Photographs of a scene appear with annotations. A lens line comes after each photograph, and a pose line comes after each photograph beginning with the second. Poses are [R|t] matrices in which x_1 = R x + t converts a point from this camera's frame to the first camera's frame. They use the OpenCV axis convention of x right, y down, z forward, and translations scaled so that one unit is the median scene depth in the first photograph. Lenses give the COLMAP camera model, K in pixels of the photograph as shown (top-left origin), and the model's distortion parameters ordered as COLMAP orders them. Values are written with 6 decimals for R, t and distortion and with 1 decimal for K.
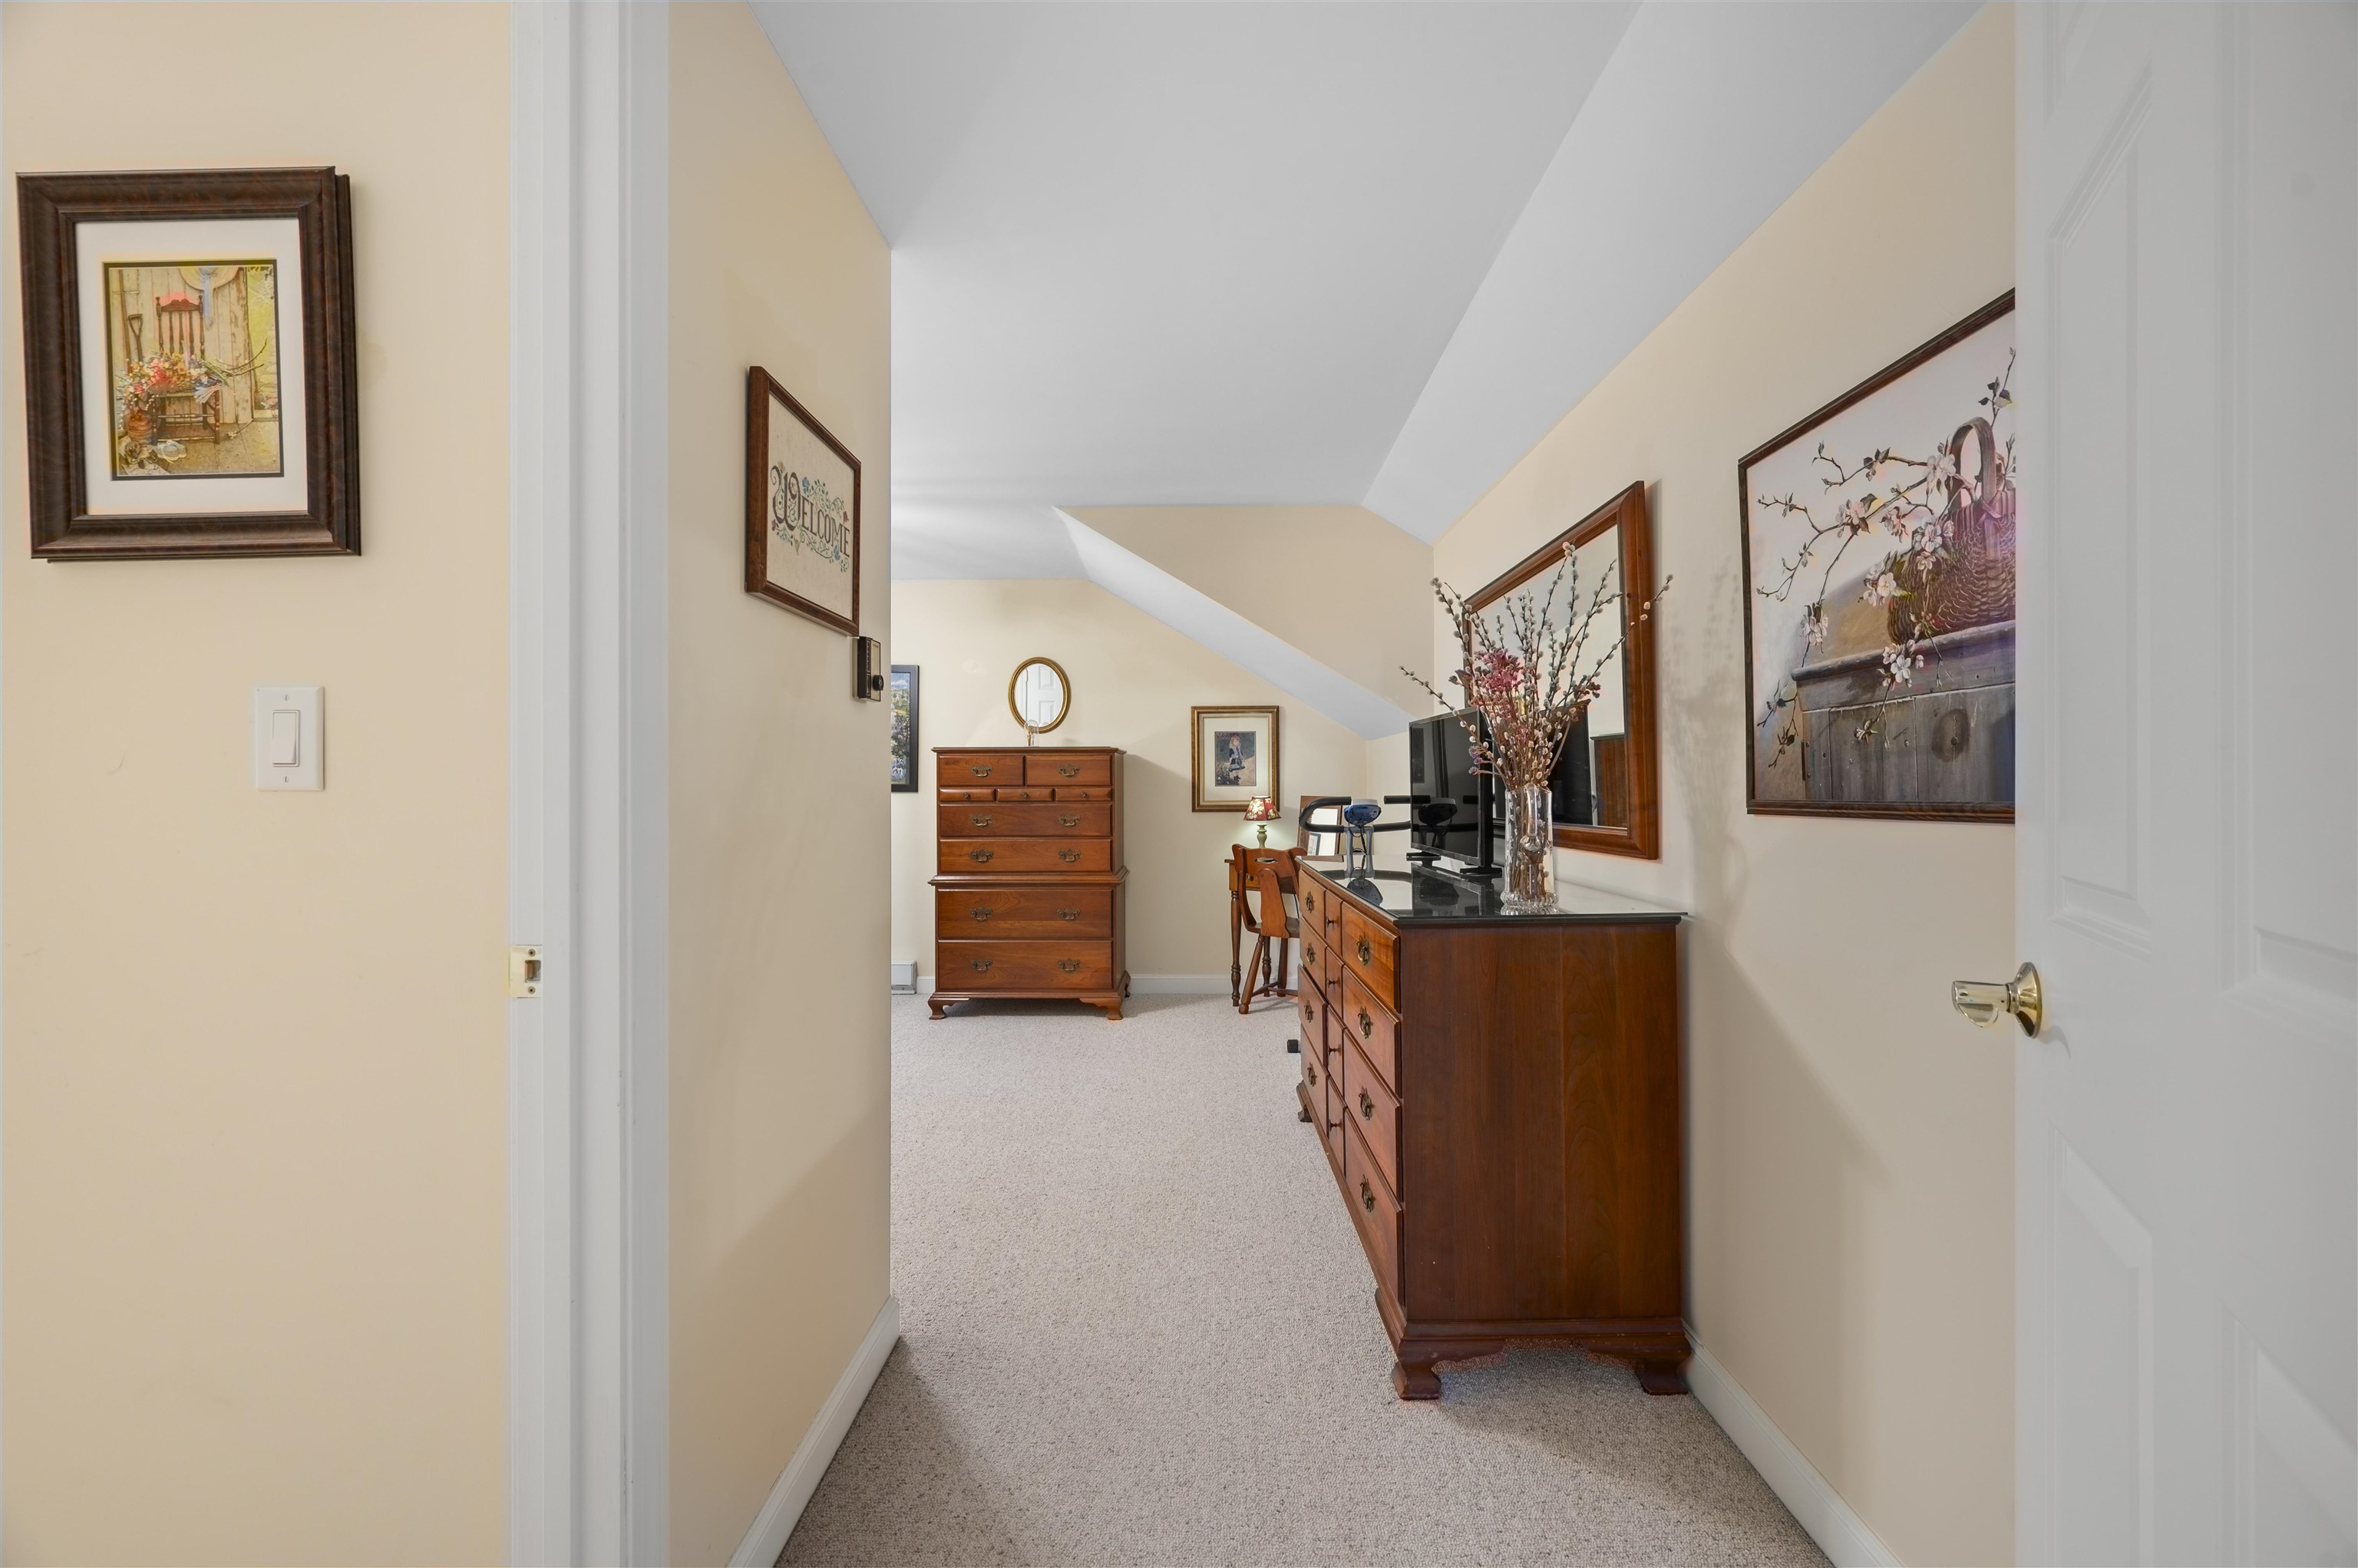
lens RADIAL K [[973.5, 0, 1175.8], [0, 973.5, 790.9], [0, 0, 1]] dist [-0.000345, 0.000714]
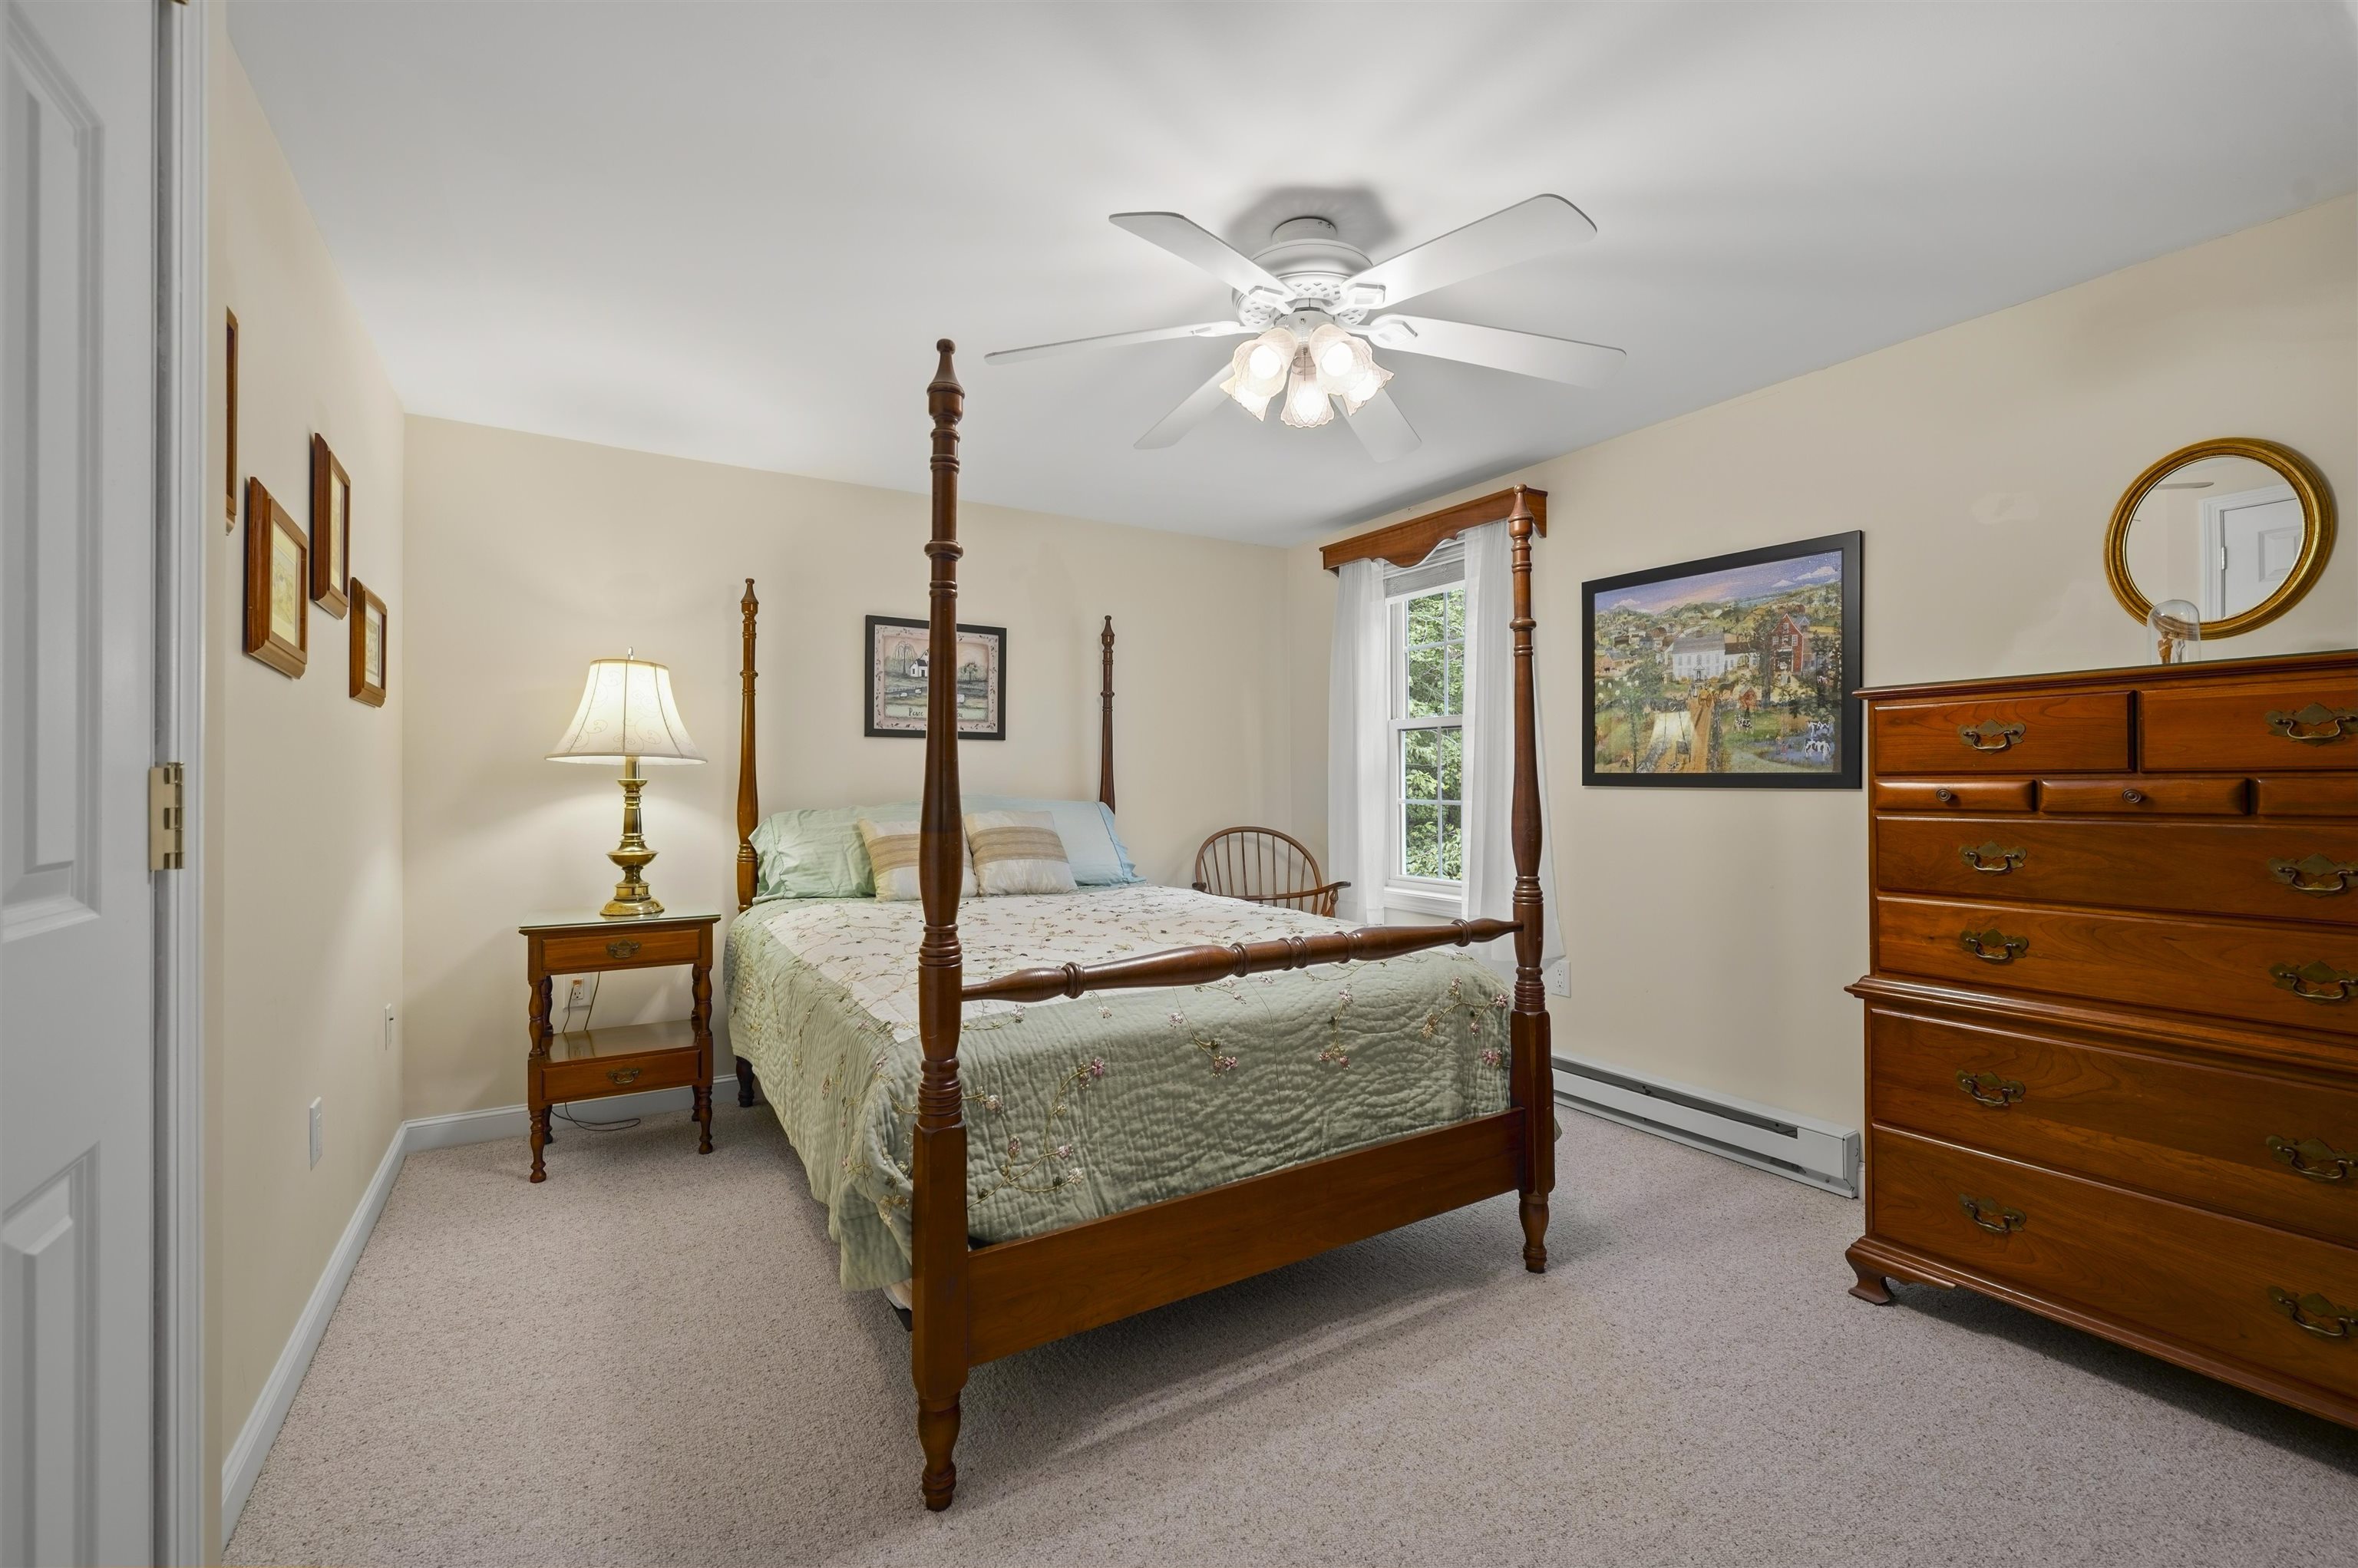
lens RADIAL K [[973.5, 0, 1186.5], [0, 973.5, 779.7], [0, 0, 1]] dist [-0.000345, 0.000714]
pose [[0.538084, -0.006984, -0.842862, -0.037559], [0.001166, 0.999971, -0.007541, 0.000250], [0.842891, 0.003076, 0.538076, 0.497543]]
